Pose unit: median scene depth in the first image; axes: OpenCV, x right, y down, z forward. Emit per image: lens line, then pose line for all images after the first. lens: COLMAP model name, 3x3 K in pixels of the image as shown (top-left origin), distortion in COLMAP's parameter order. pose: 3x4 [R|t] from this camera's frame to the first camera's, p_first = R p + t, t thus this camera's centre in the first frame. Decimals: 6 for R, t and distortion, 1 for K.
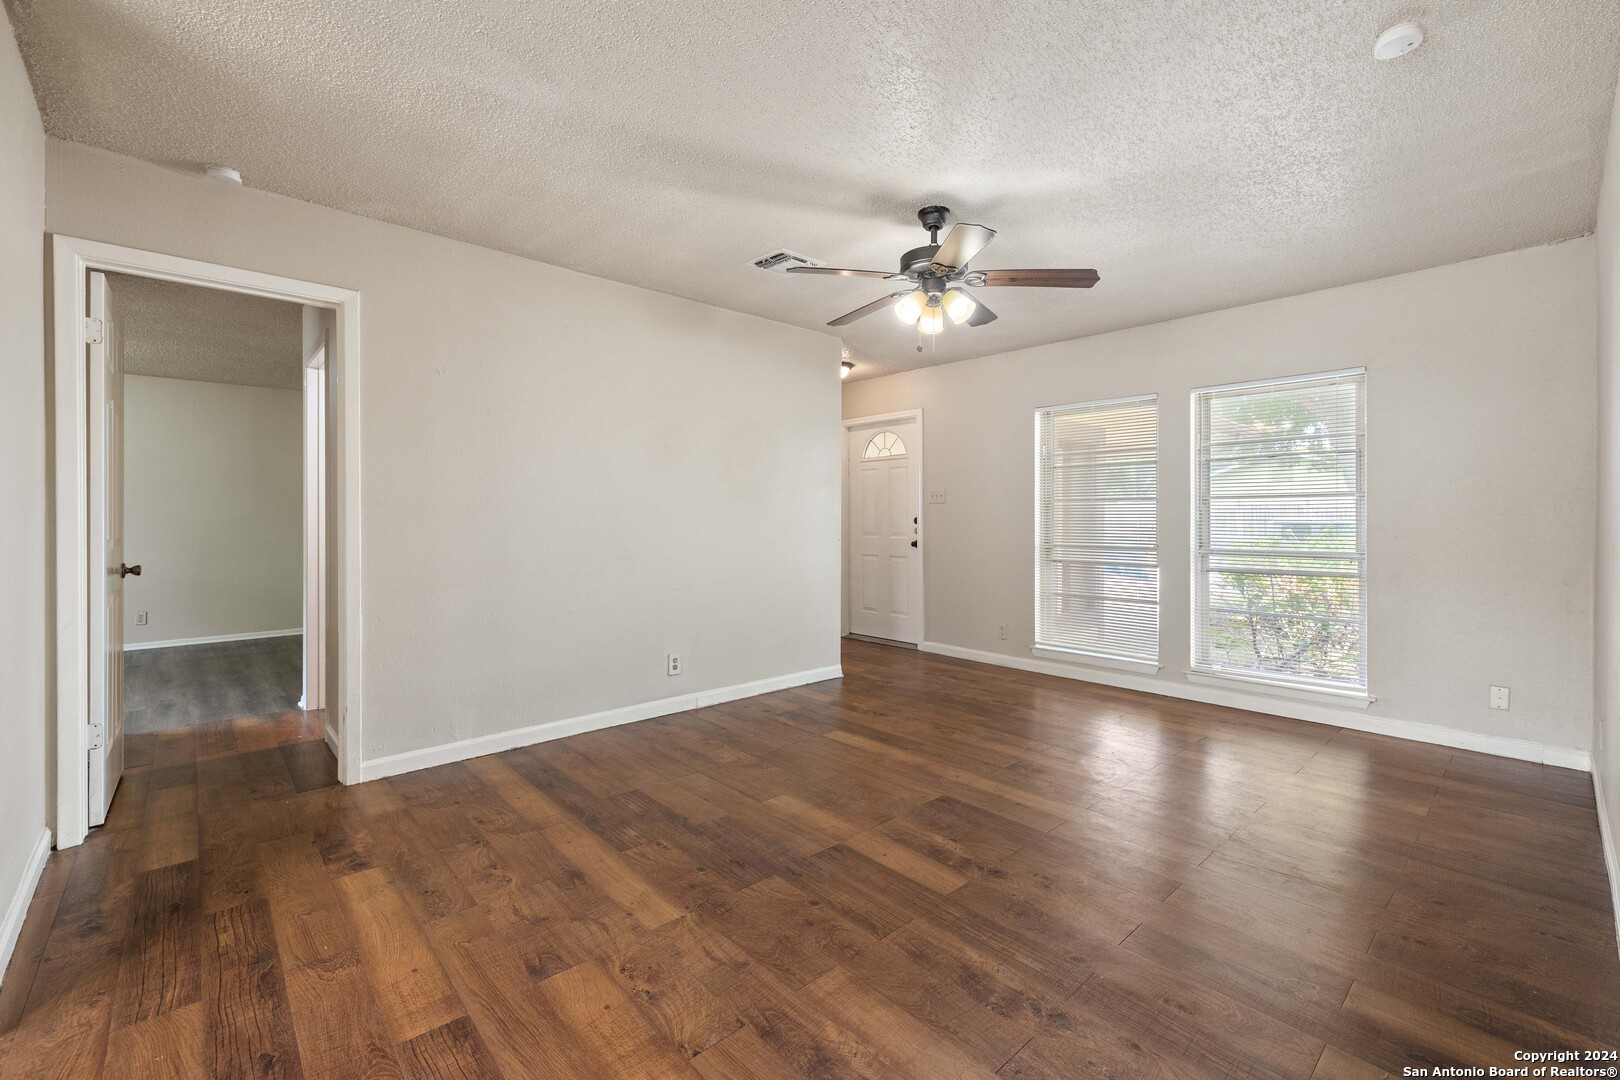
lens RADIAL K [[692.3, 0, 814.4], [0, 692.3, 519.5], [0, 0, 1]] dist [0.002505, 0.000458]
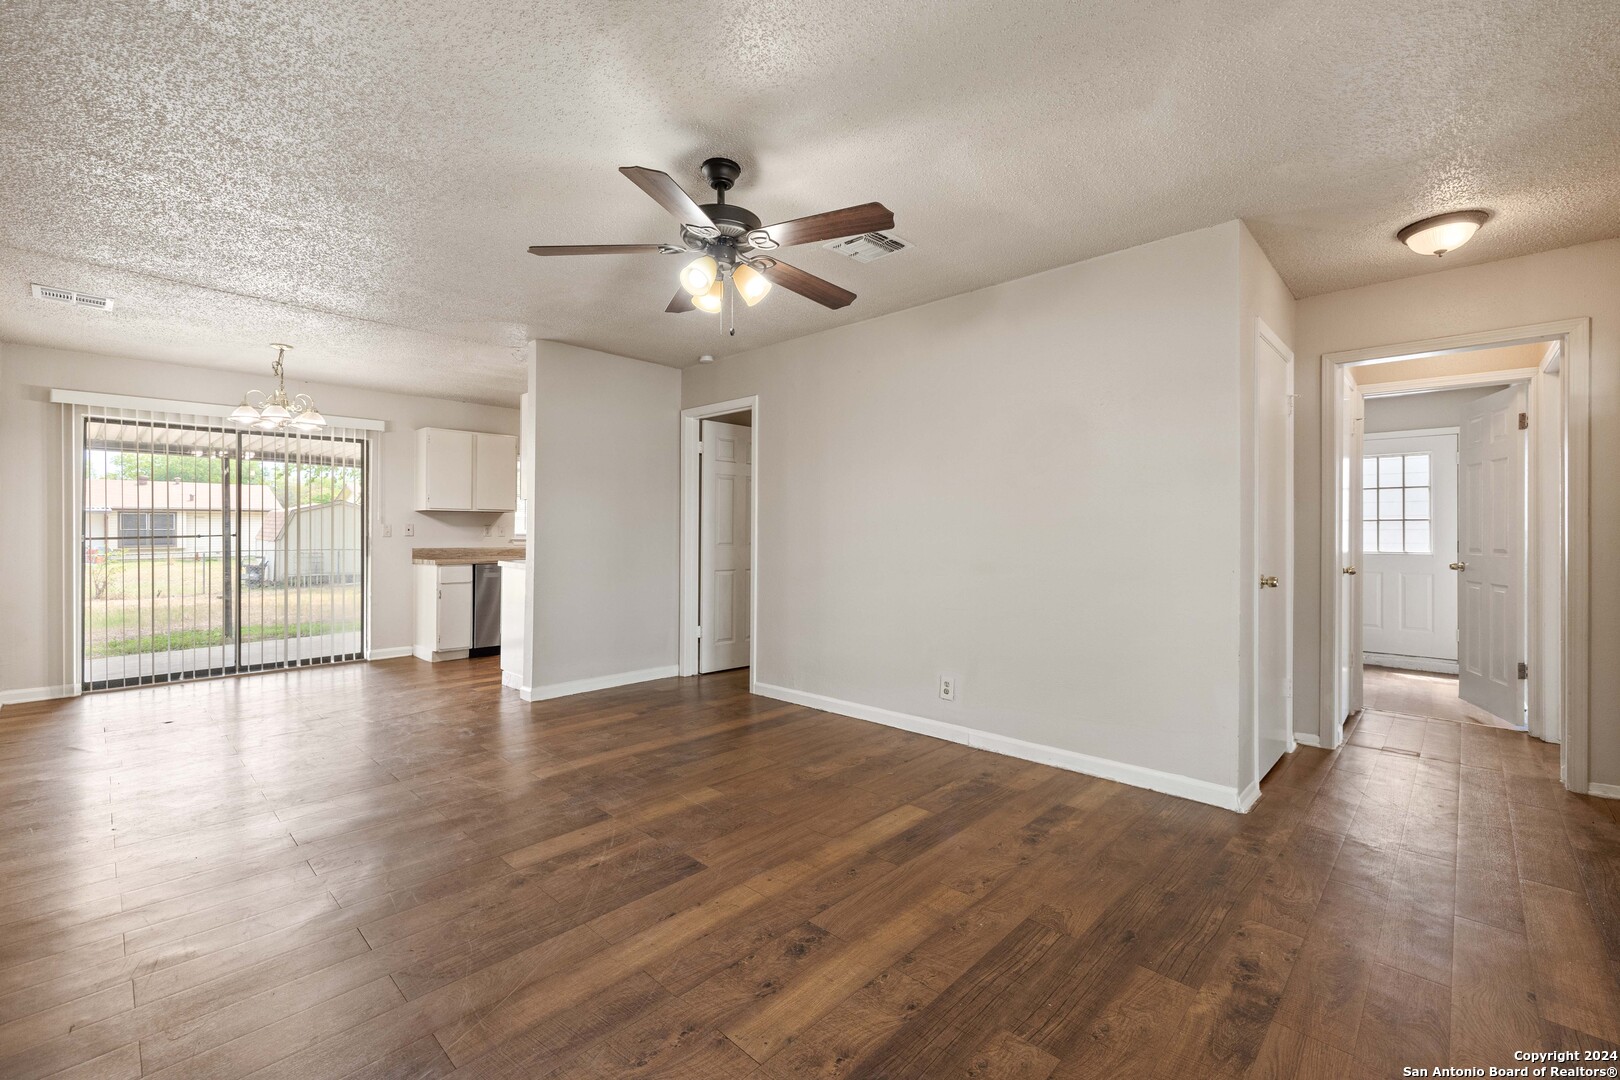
lens RADIAL K [[692.3, 0, 822.4], [0, 692.3, 528.9], [0, 0, 1]] dist [0.002505, 0.000458]
pose [[0.064199, -0.007058, -0.997912, 0.805631], [-0.004366, 0.999963, -0.007353, -0.000231], [0.997928, 0.004829, 0.064166, 0.849976]]
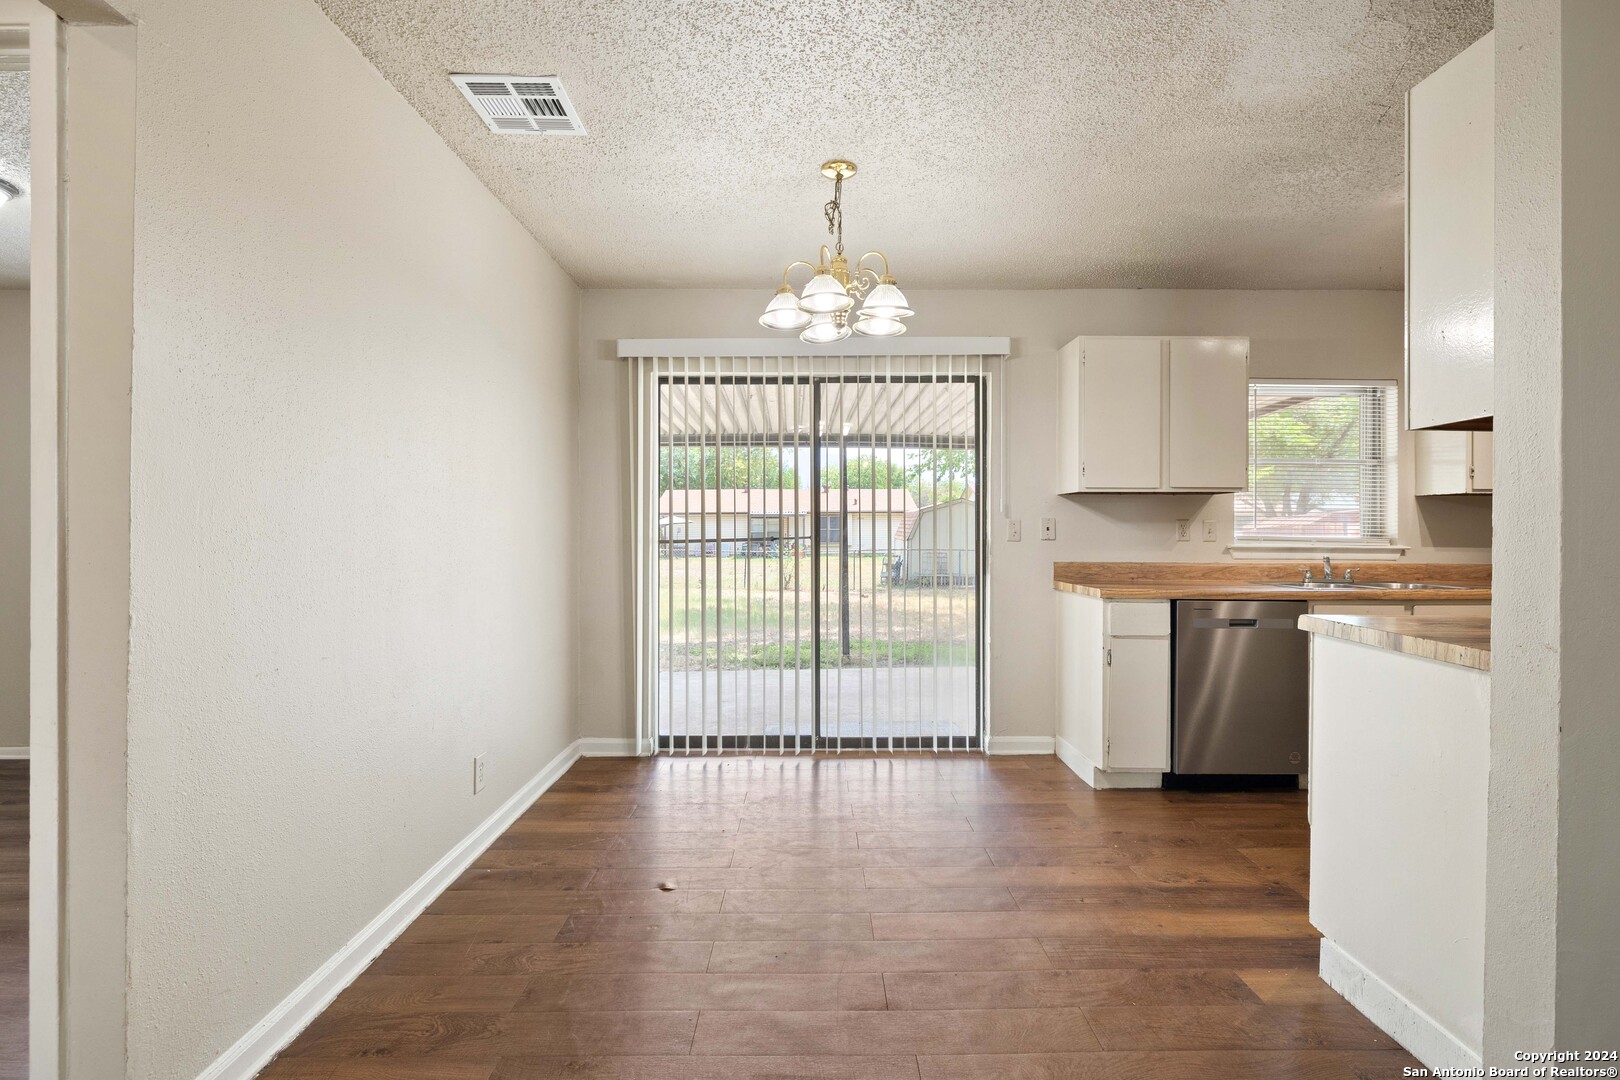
lens RADIAL K [[743.0, 0, 814.0], [0, 743.0, 526.3], [0, 0, 1]] dist [-0.004480, 0.001278]
pose [[-0.676526, -0.007136, -0.736385, -0.016020], [-0.005038, 0.999974, -0.005062, -0.002902], [0.736402, 0.000285, -0.676544, 0.384045]]
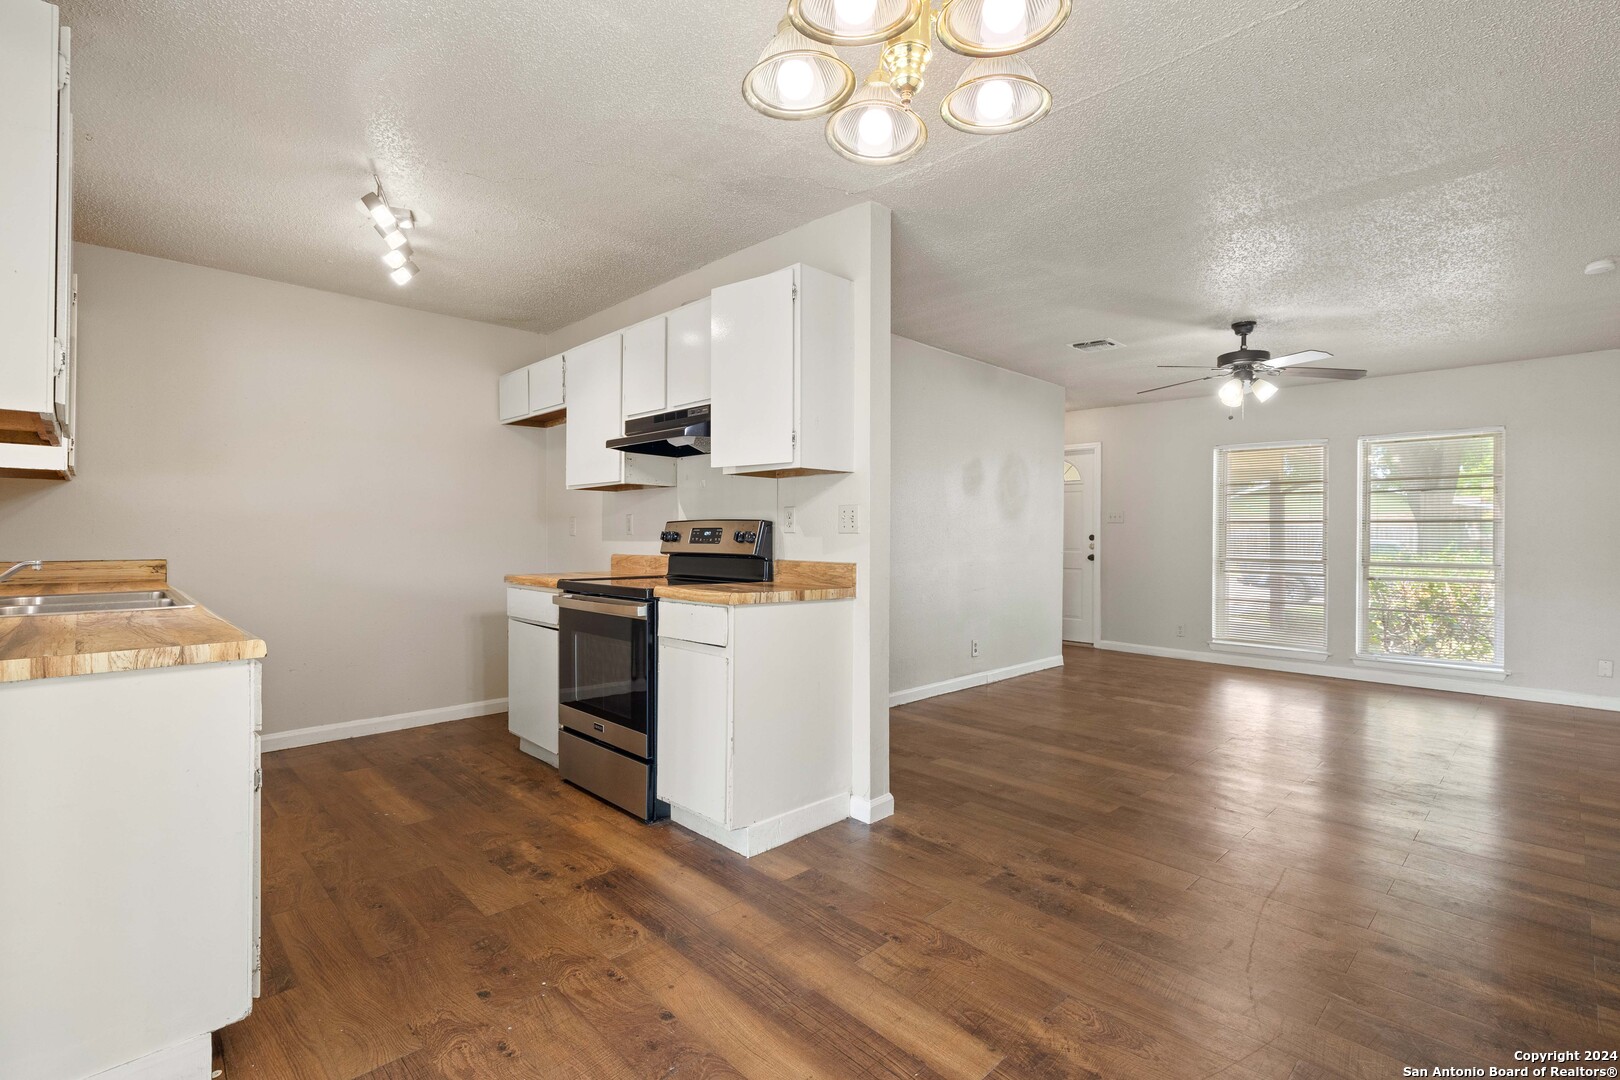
lens RADIAL K [[743.0, 0, 815.5], [0, 743.0, 534.8], [0, 0, 1]] dist [-0.004480, 0.001278]
pose [[0.999525, 0.007656, 0.029866, -0.598288], [-0.007613, 0.999970, -0.001577, 0.003825], [-0.029878, 0.001349, 0.999553, -0.405728]]
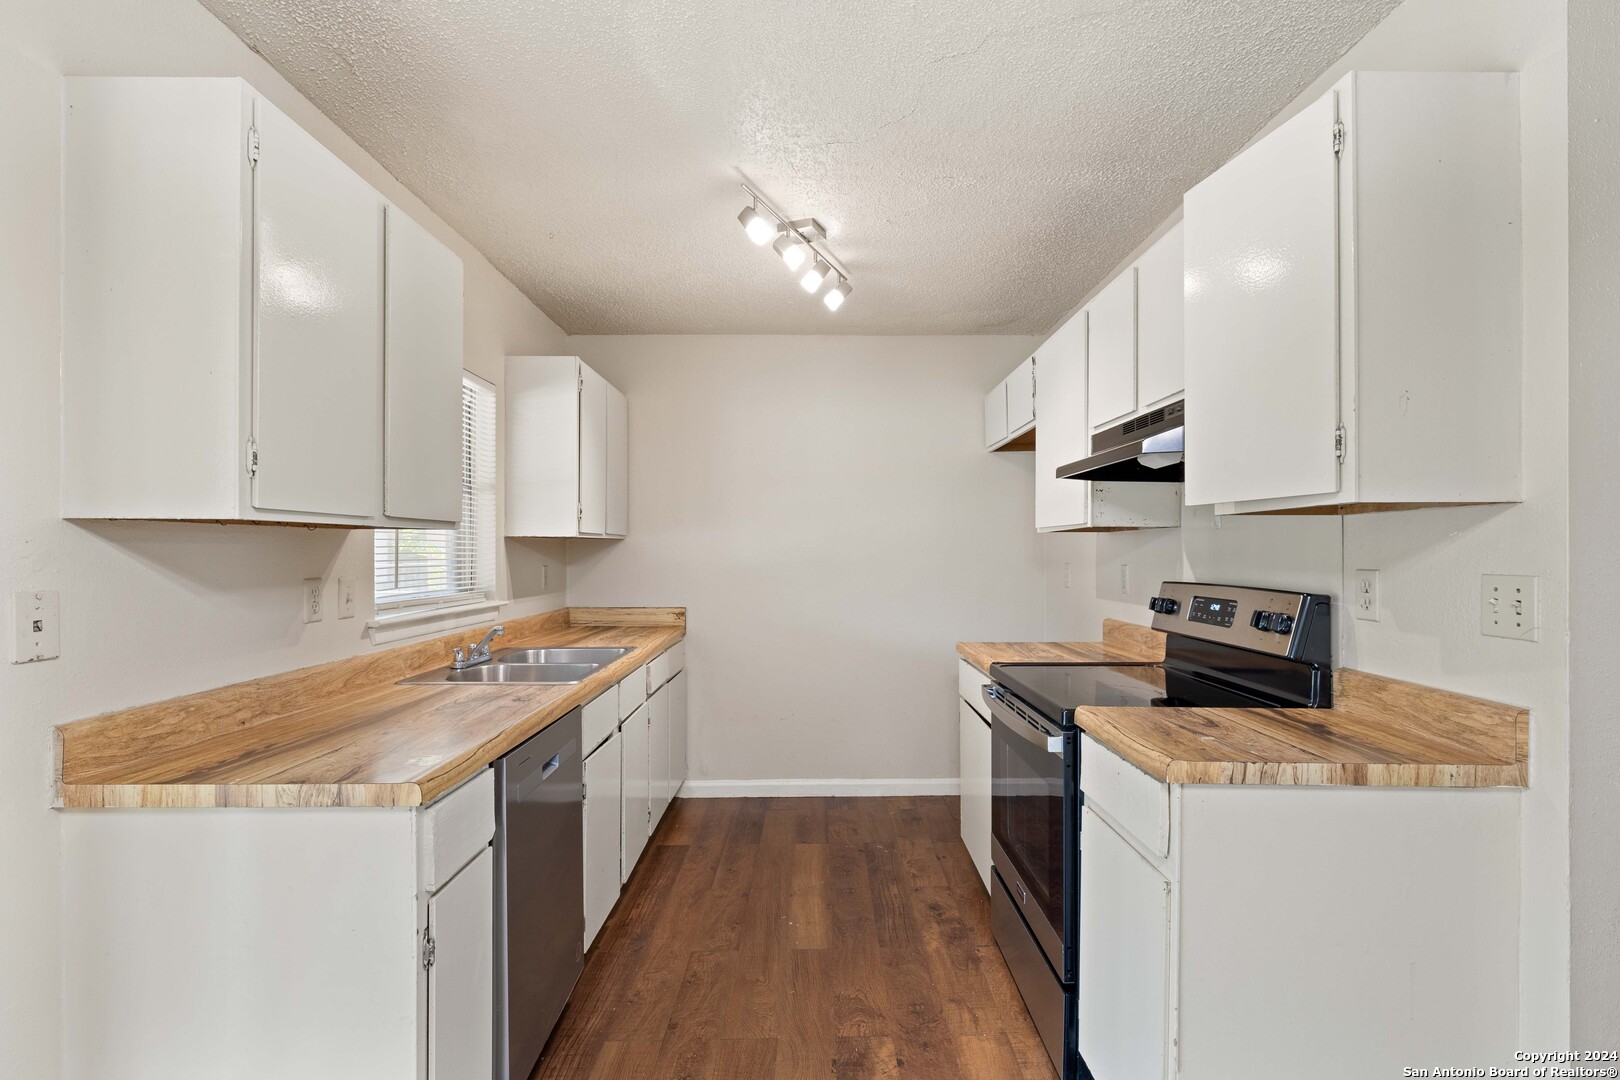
lens RADIAL K [[768.6, 0, 810.1], [0, 768.6, 552.3], [0, 0, 1]] dist [-0.010146, 0.002230]
pose [[0.732609, 0.003889, -0.680638, -0.534019], [-0.003120, 0.999992, 0.002356, -0.041316], [0.680642, 0.000397, 0.732616, -0.101592]]
